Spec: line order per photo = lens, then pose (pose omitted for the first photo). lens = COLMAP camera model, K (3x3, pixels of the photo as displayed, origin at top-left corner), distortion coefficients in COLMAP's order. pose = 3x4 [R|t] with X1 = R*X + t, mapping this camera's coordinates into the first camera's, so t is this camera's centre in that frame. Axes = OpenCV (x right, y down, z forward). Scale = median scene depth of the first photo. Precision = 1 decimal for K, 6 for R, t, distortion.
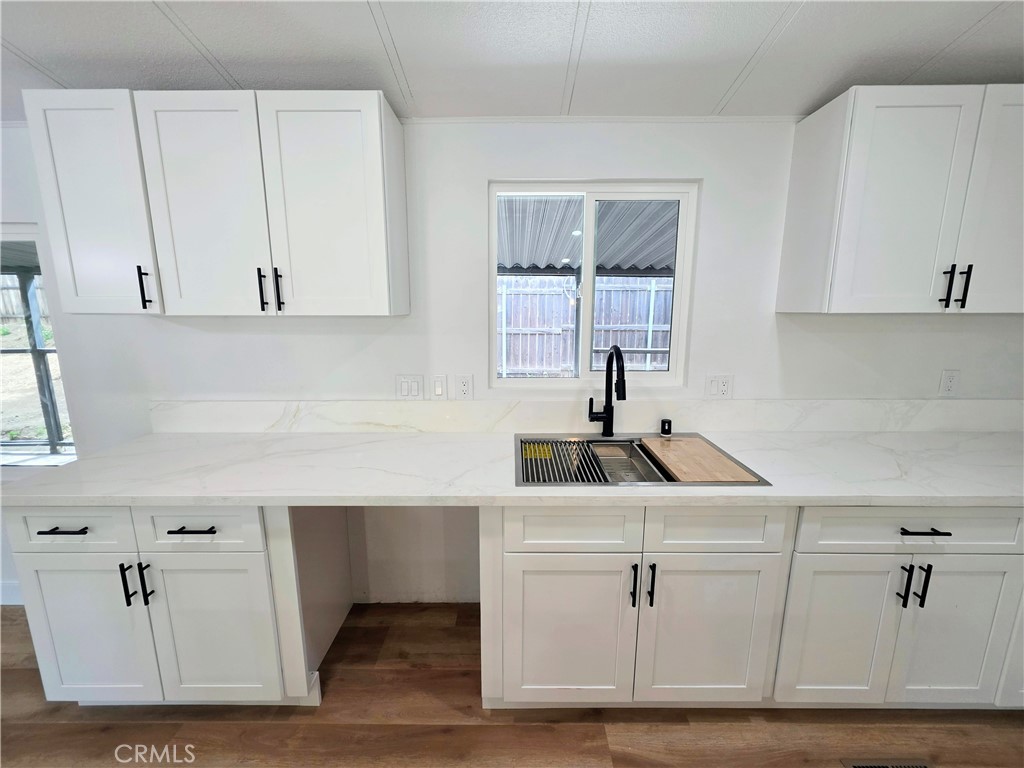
lens RADIAL K [[413.1, 0, 515.1], [0, 413.1, 379.2], [0, 0, 1]] dist [0.000173, -0.000234]
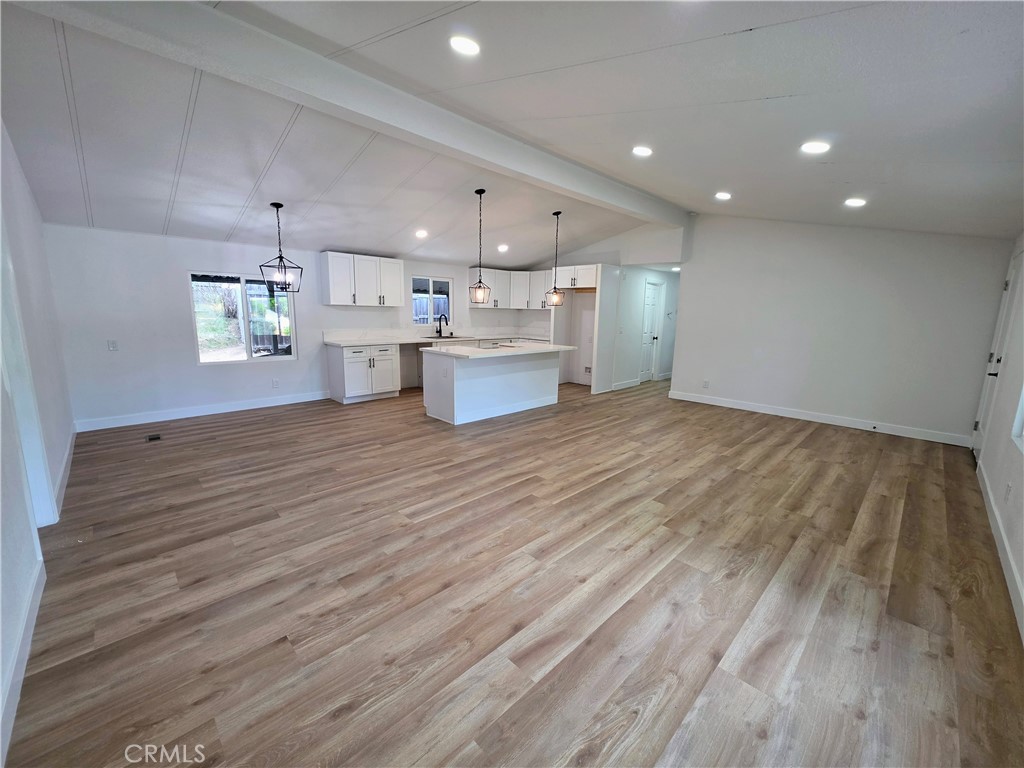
lens RADIAL K [[408.0, 0, 516.3], [0, 408.0, 384.5], [0, 0, 1]] dist [0.000242, -0.000183]
pose [[0.707443, -0.113360, 0.697620, -2.212597], [0.105788, 0.992918, 0.054066, 0.485386], [-0.698809, 0.035551, 0.714425, -2.524502]]
